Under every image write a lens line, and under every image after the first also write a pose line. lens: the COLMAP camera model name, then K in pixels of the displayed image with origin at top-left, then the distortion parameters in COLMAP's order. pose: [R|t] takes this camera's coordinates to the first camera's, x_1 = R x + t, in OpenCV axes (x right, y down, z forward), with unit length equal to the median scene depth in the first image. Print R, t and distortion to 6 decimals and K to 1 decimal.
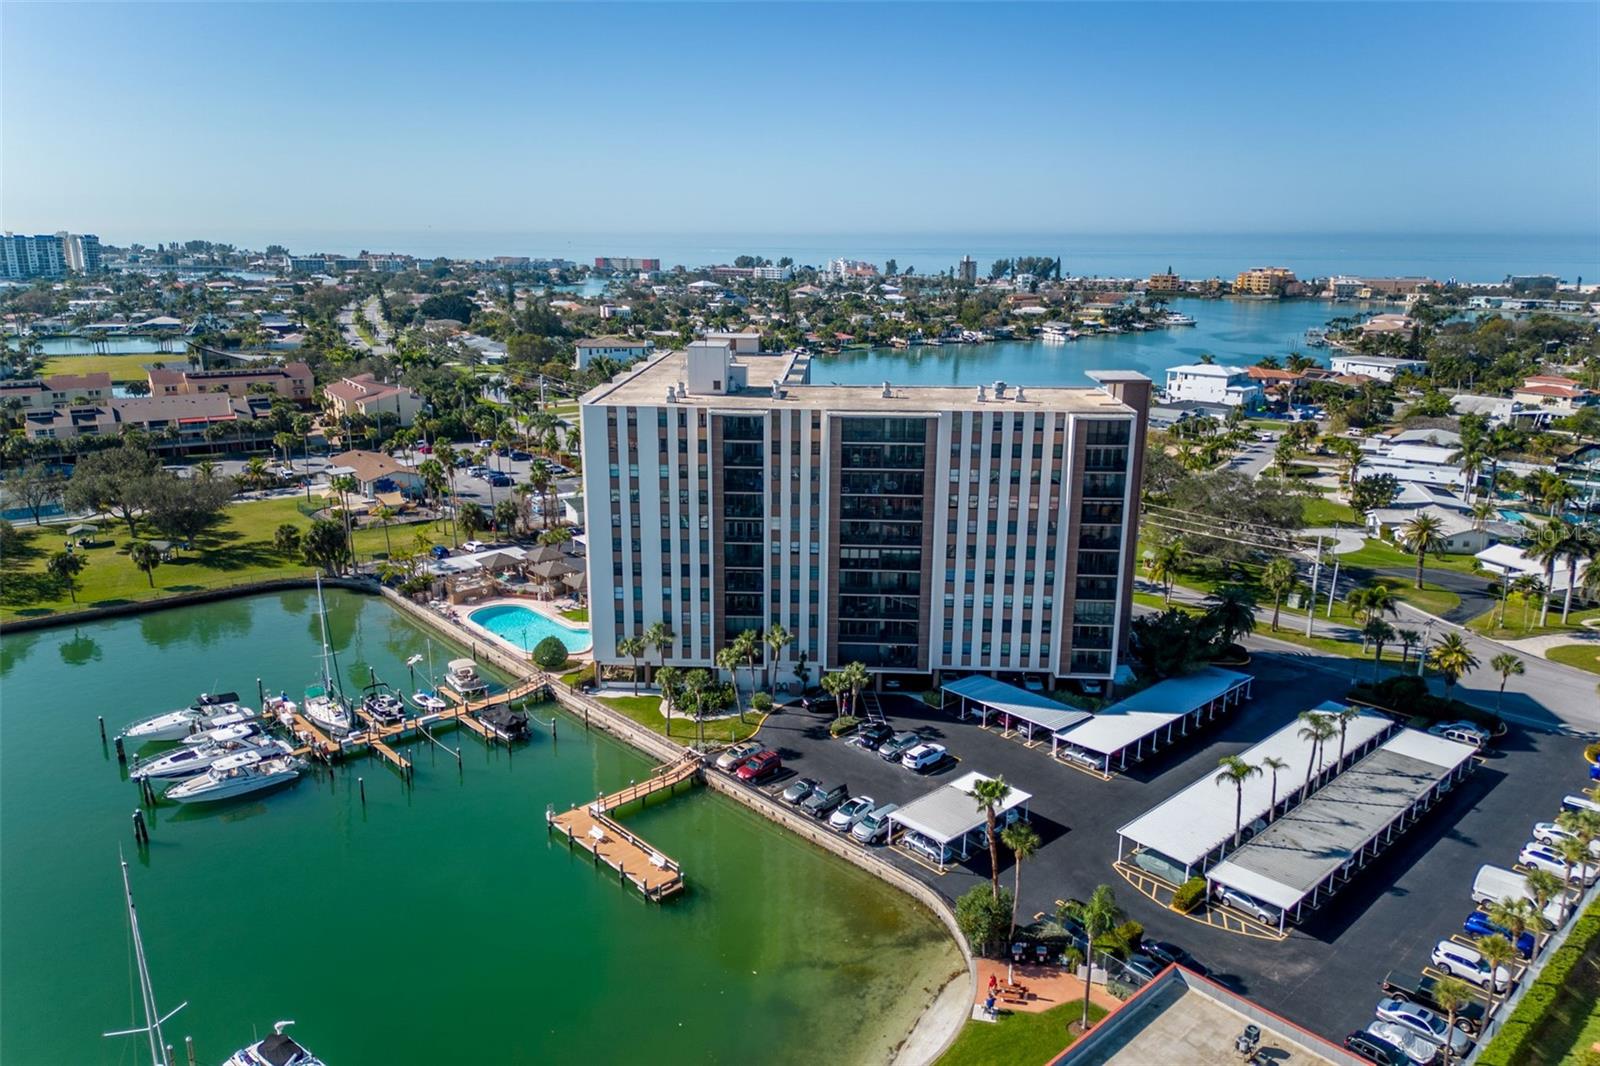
lens RADIAL K [[1089.8, 0, 800.0], [0, 1089.8, 533.0], [0, 0, 1]] dist [0.001703, -0.003116]
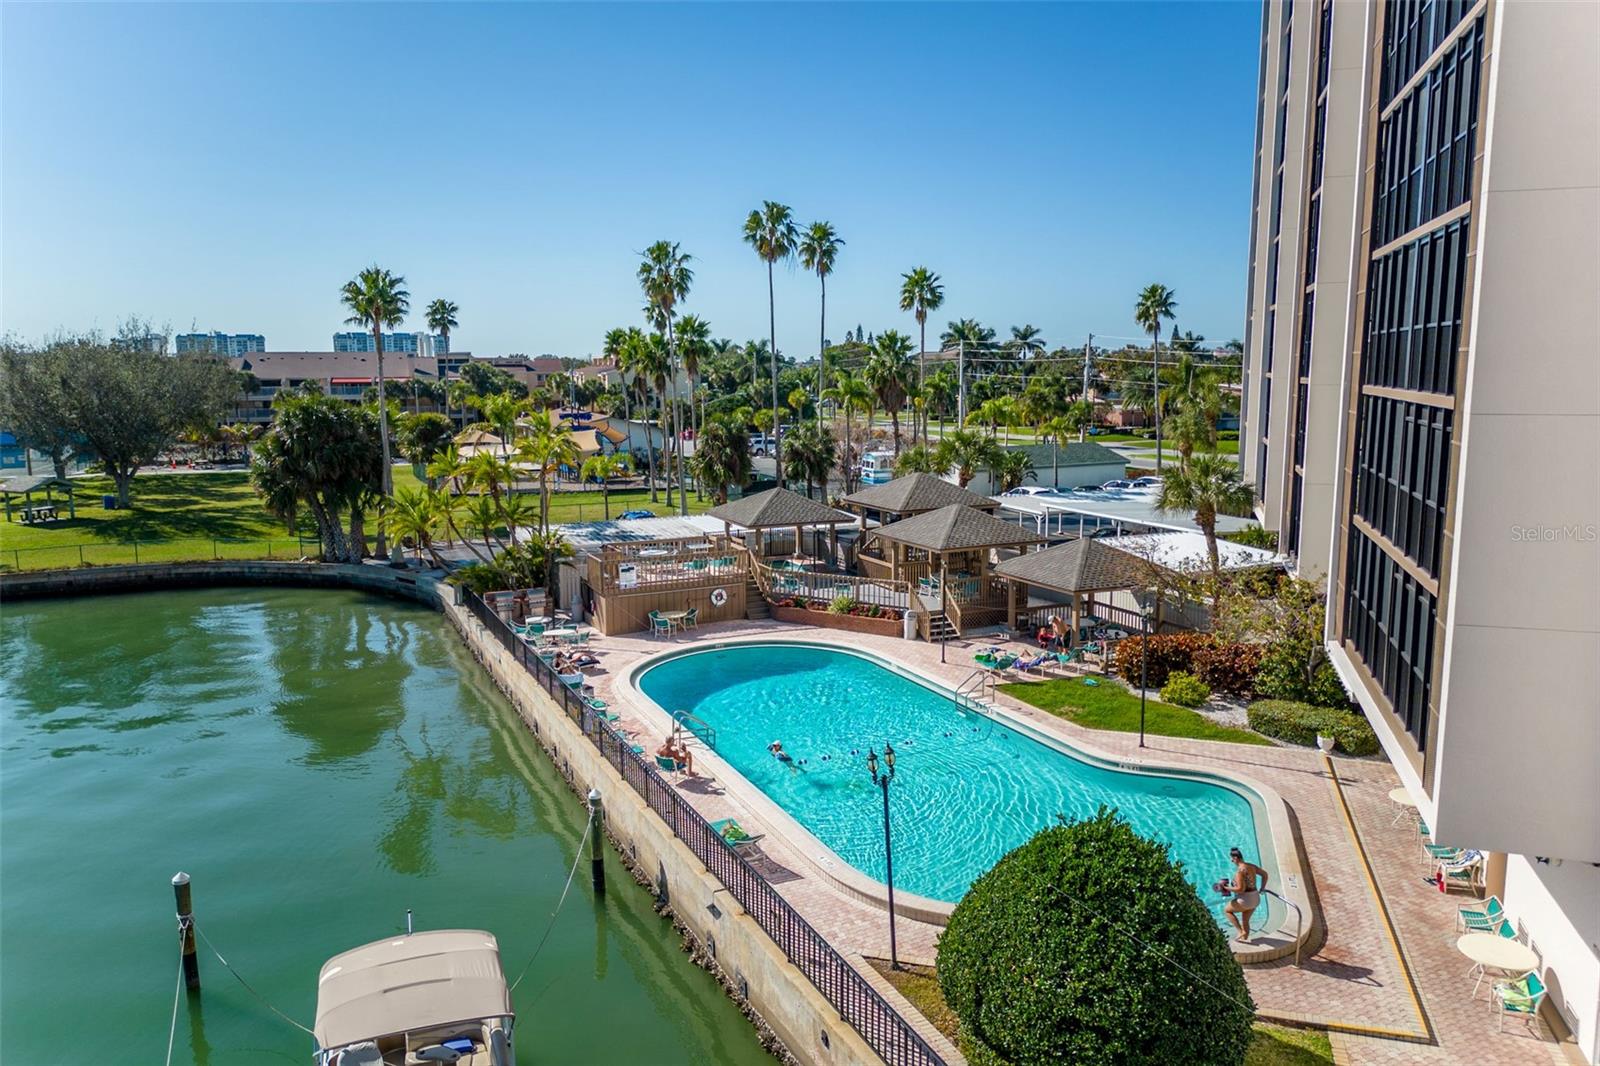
lens RADIAL K [[1089.8, 0, 800.0], [0, 1089.8, 533.0], [0, 0, 1]] dist [0.001703, -0.003116]
pose [[0.962488, 0.023096, -0.270339, -0.185731], [-0.052318, 0.993470, -0.101392, 0.062107], [0.266232, 0.111733, 0.957411, 0.706064]]
